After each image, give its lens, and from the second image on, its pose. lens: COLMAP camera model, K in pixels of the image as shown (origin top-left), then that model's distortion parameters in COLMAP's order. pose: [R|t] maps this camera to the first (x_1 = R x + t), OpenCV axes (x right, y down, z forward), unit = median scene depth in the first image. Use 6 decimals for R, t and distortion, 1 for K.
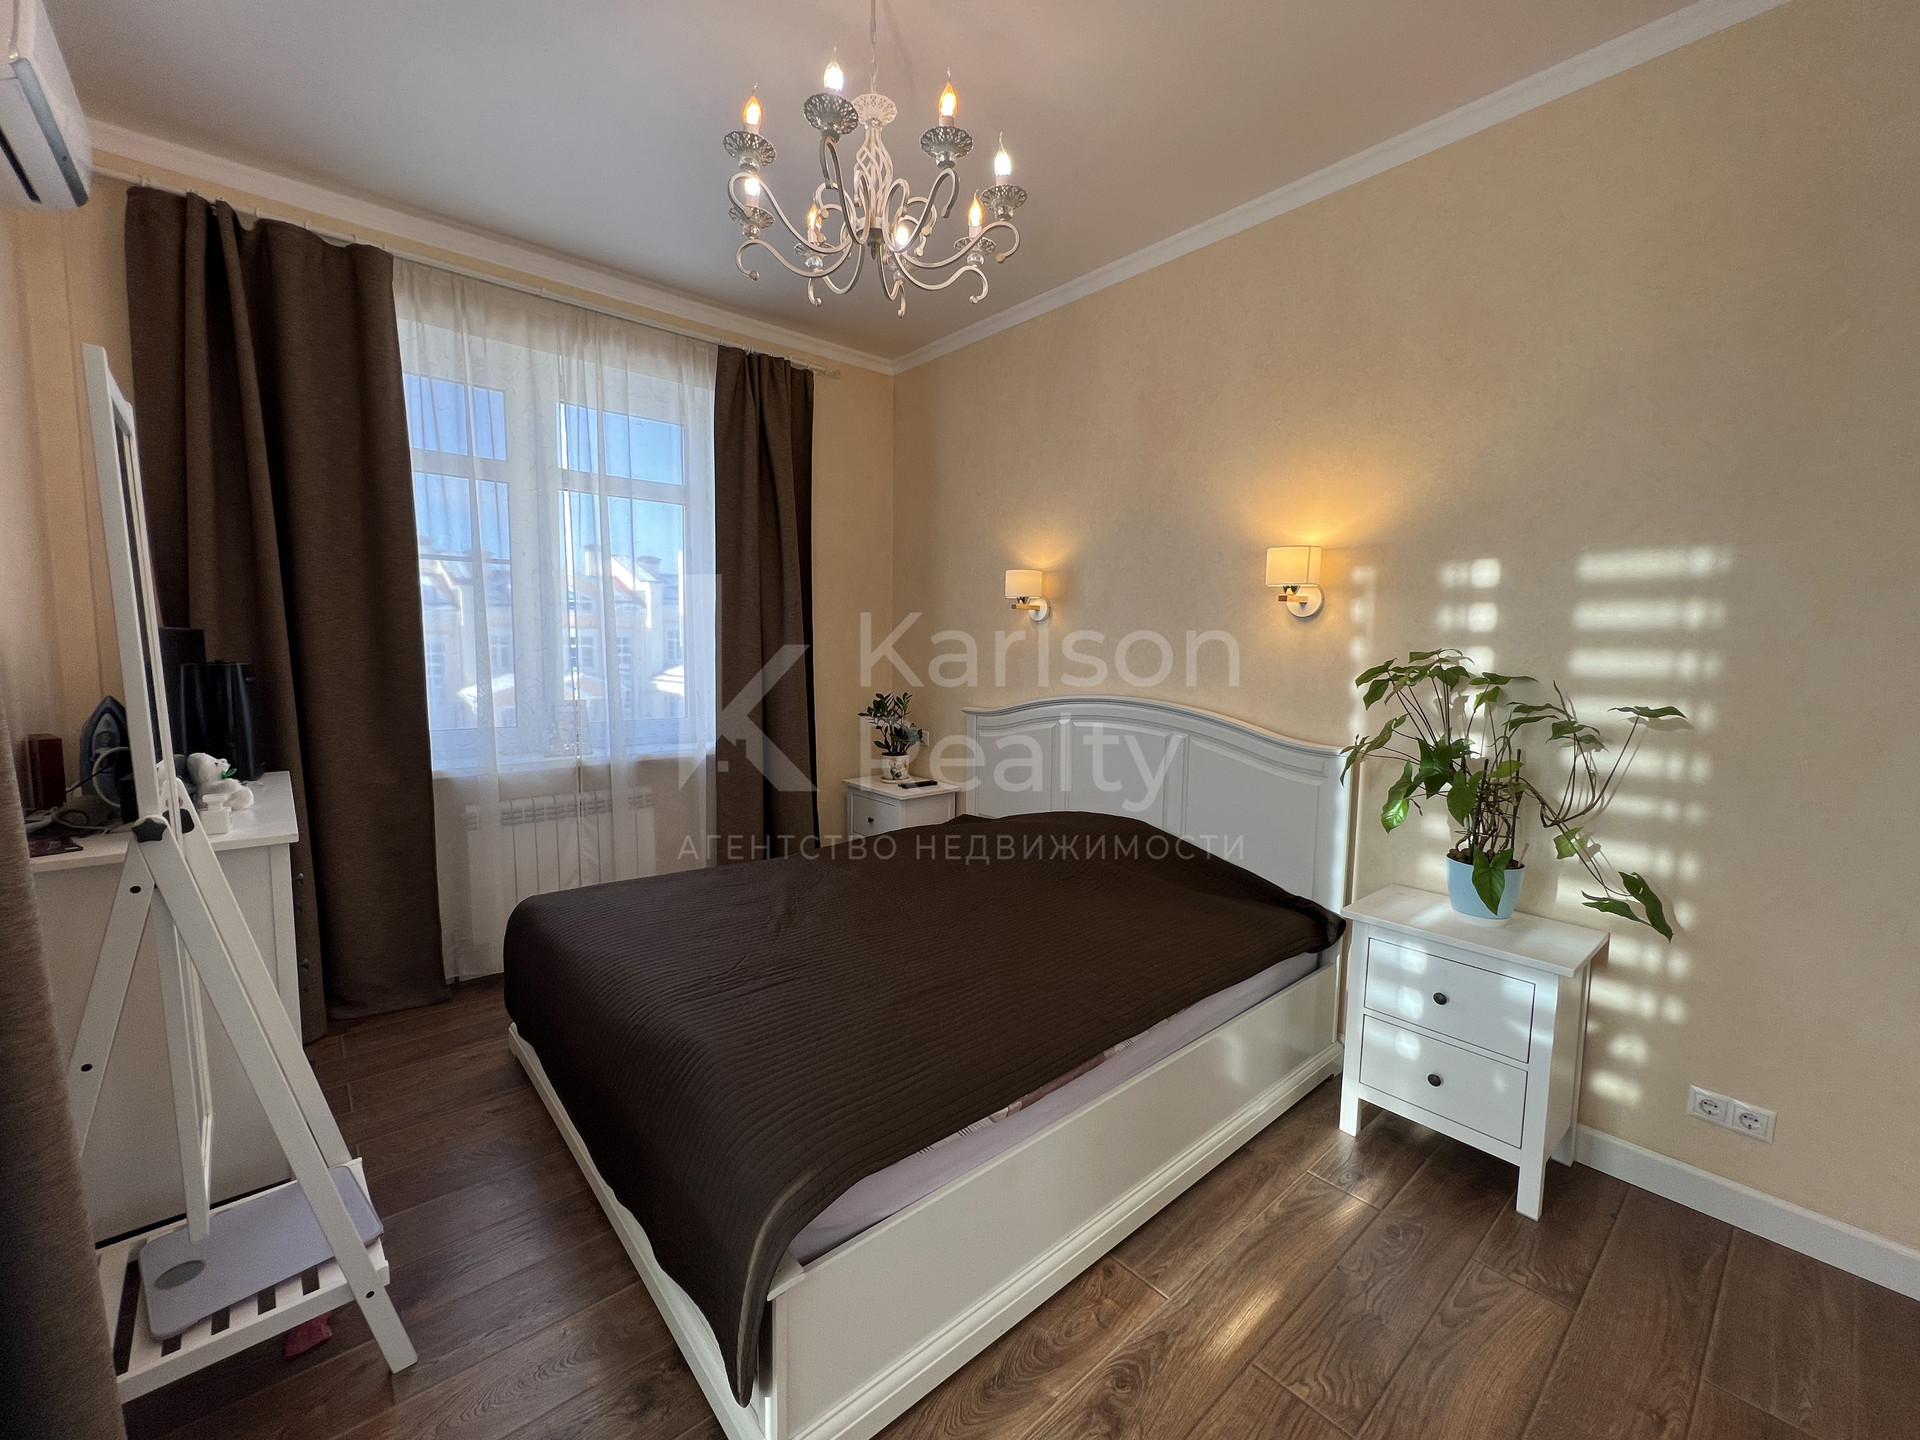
lens RADIAL K [[774.5, 0, 960.0], [0, 774.5, 720.0], [0, 0, 1]] dist [-0.000592, -0.000199]
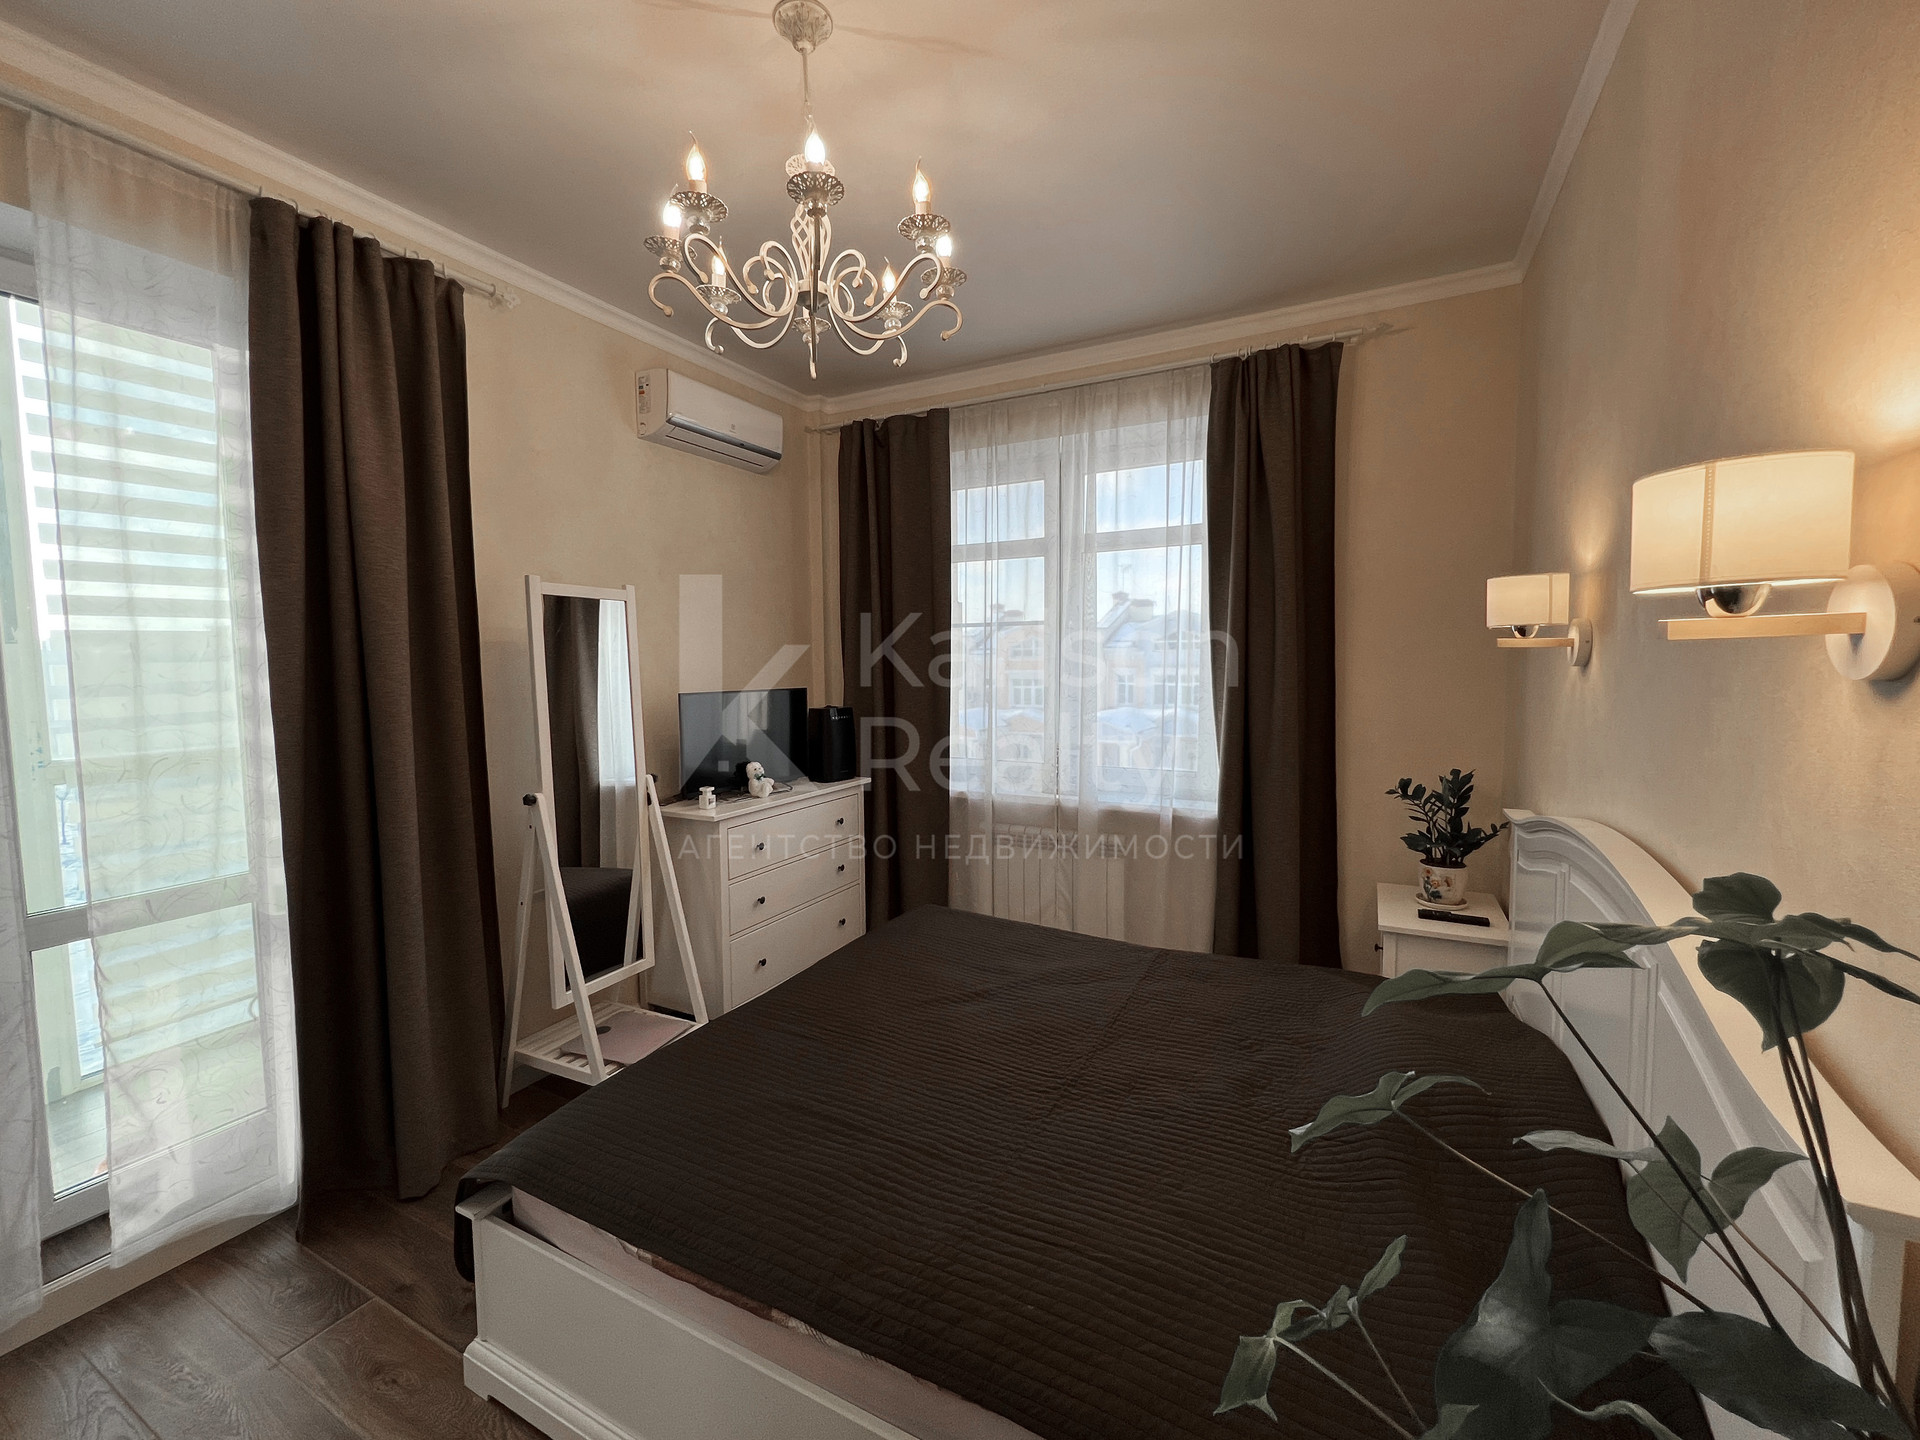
lens RADIAL K [[774.5, 0, 960.0], [0, 774.5, 720.0], [0, 0, 1]] dist [-0.000592, -0.000199]
pose [[0.369337, 0.050557, -0.927919, 0.482941], [-0.084579, 0.996204, 0.020613, -0.073723], [0.925439, 0.070869, 0.372211, 0.473183]]
